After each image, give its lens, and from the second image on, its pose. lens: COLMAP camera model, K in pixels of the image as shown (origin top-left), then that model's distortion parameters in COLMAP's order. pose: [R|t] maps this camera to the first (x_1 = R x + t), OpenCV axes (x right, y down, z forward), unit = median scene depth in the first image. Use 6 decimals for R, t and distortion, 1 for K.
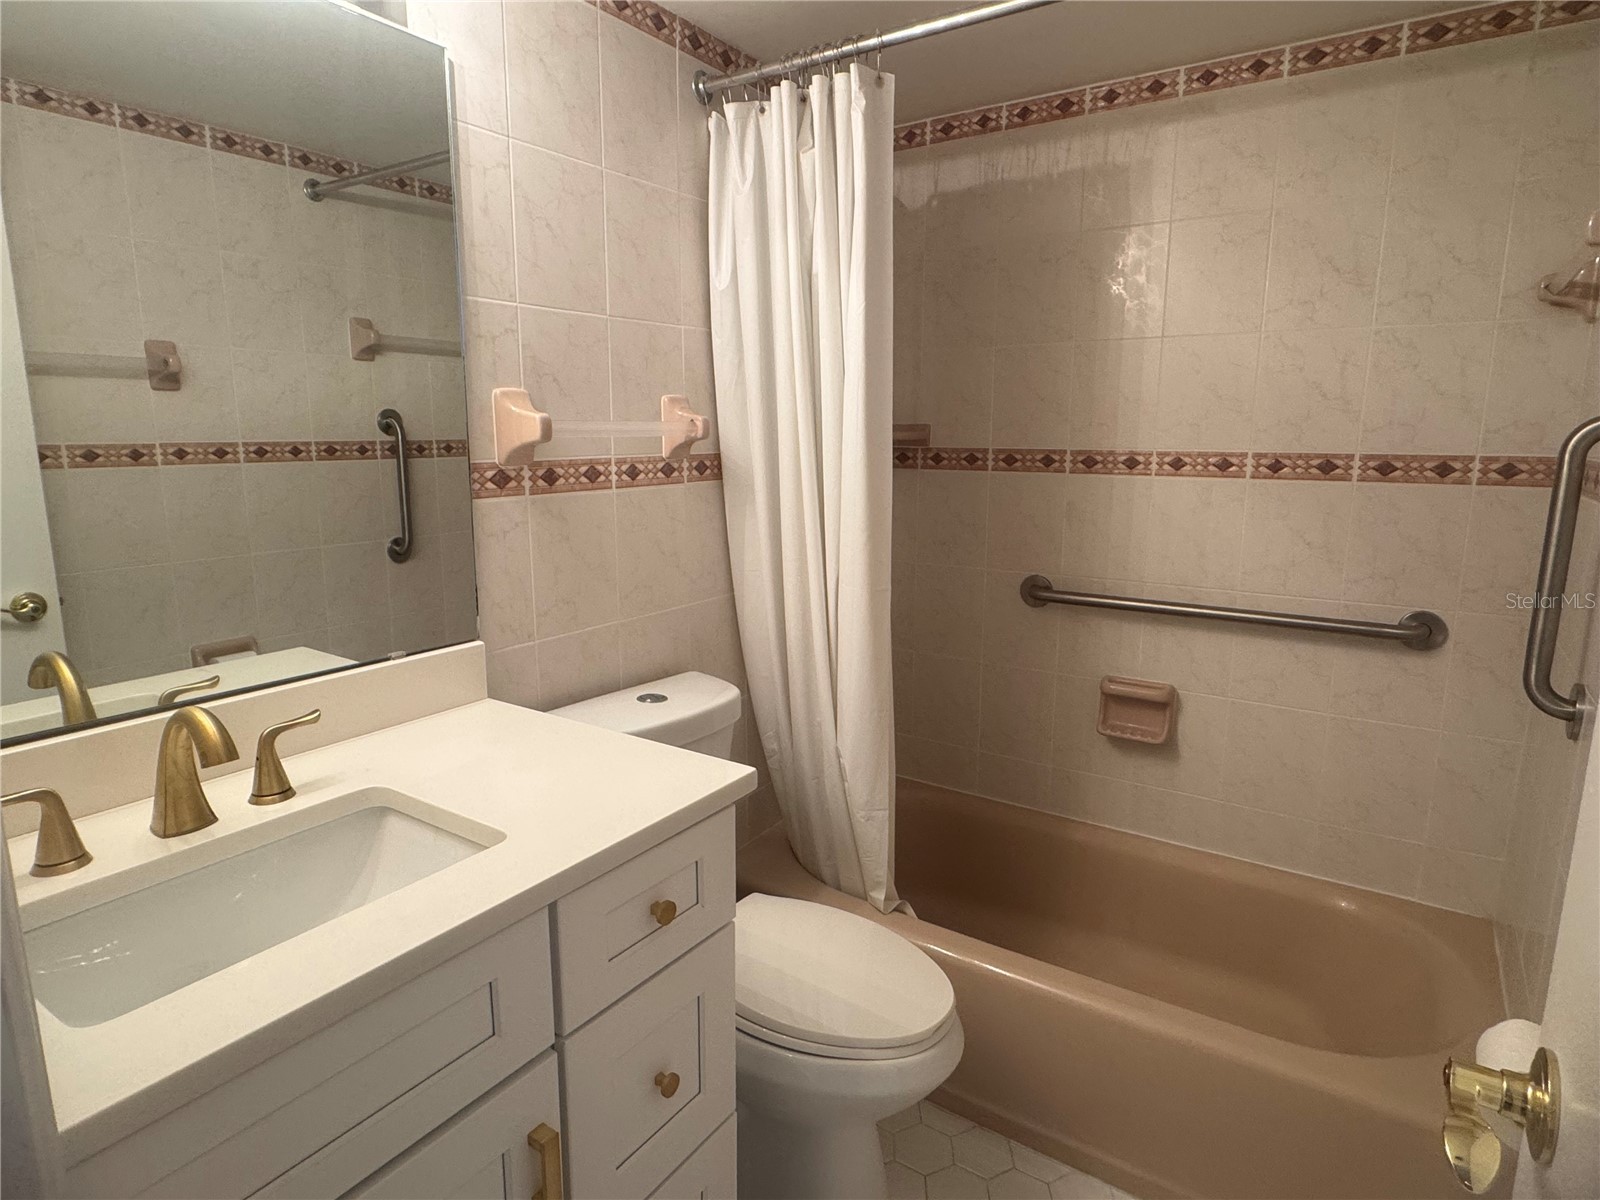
lens RADIAL K [[900.0, 0, 800.0], [0, 900.0, 600.0], [0, 0, 1]] dist [0.033827, 0.000693]
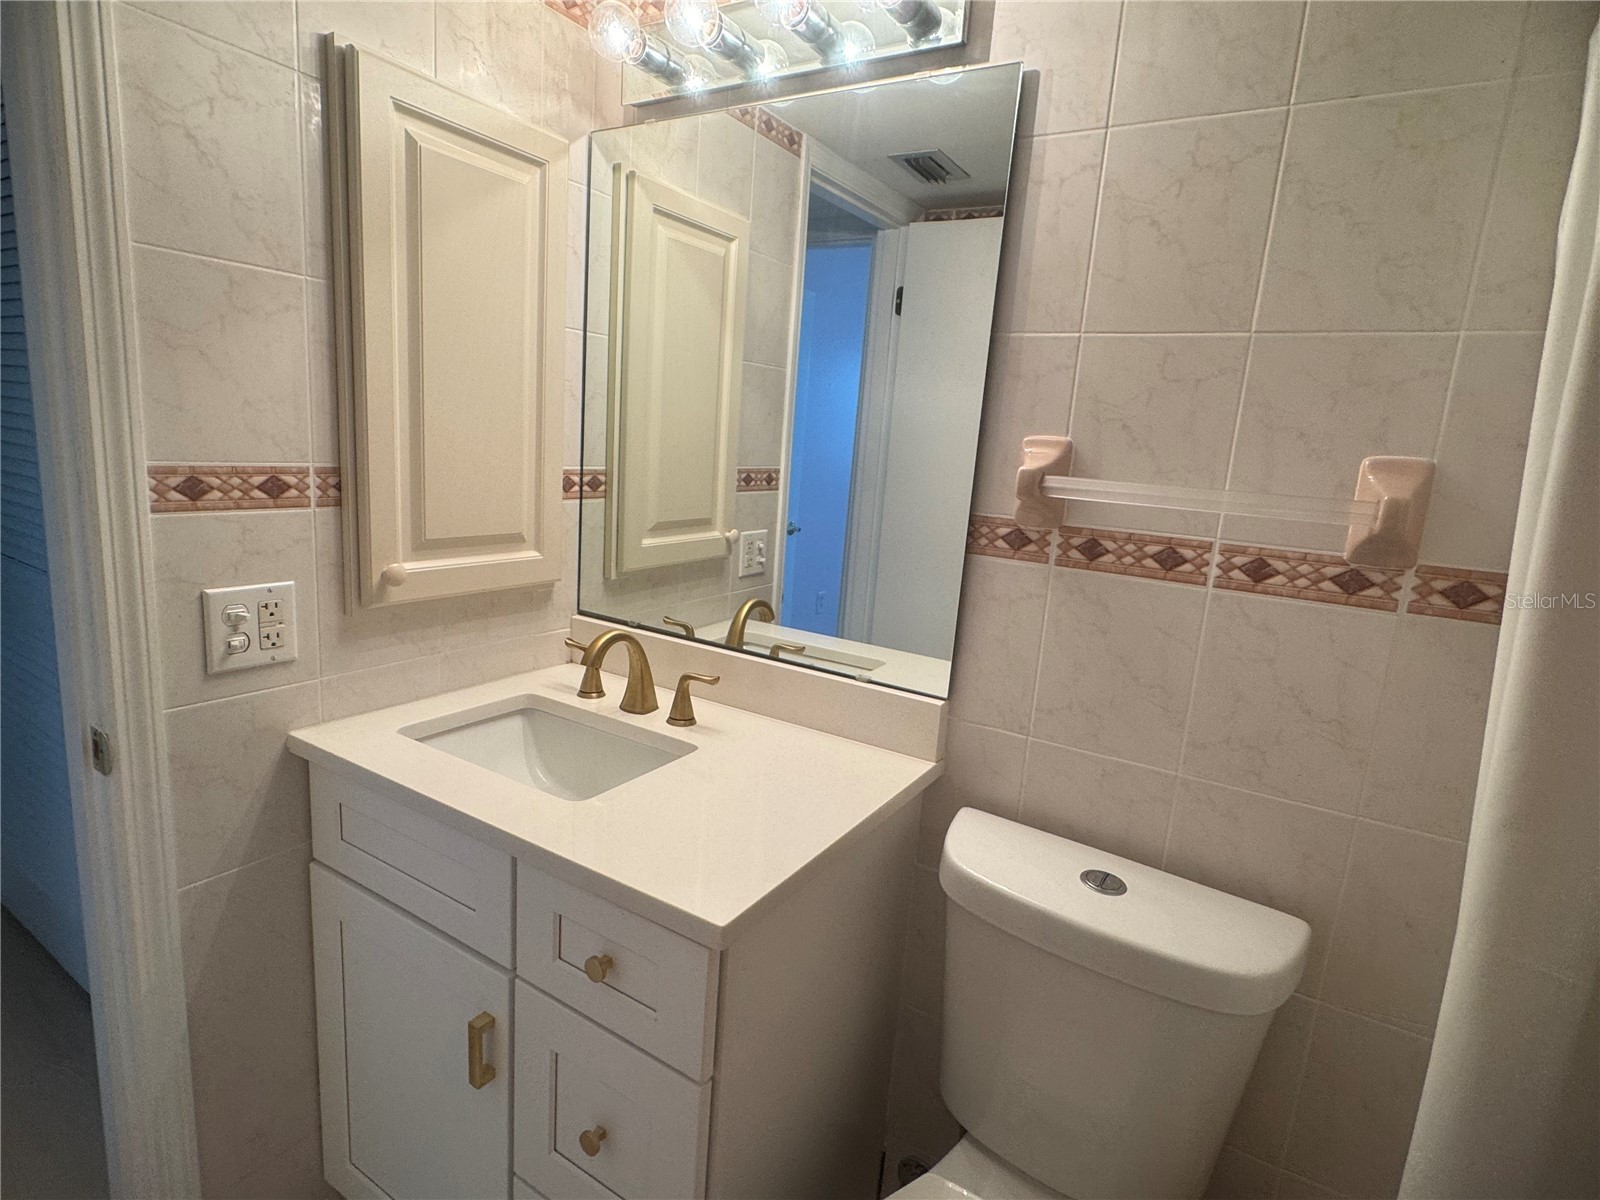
lens RADIAL K [[839.6, 0, 800.0], [0, 839.6, 600.0], [0, 0, 1]] dist [-0.002222, -0.000140]
pose [[0.010738, 0.189299, -0.981861, 0.449359], [-0.255560, 0.949827, 0.180328, -0.164657], [0.966734, 0.248988, 0.058576, 0.740994]]
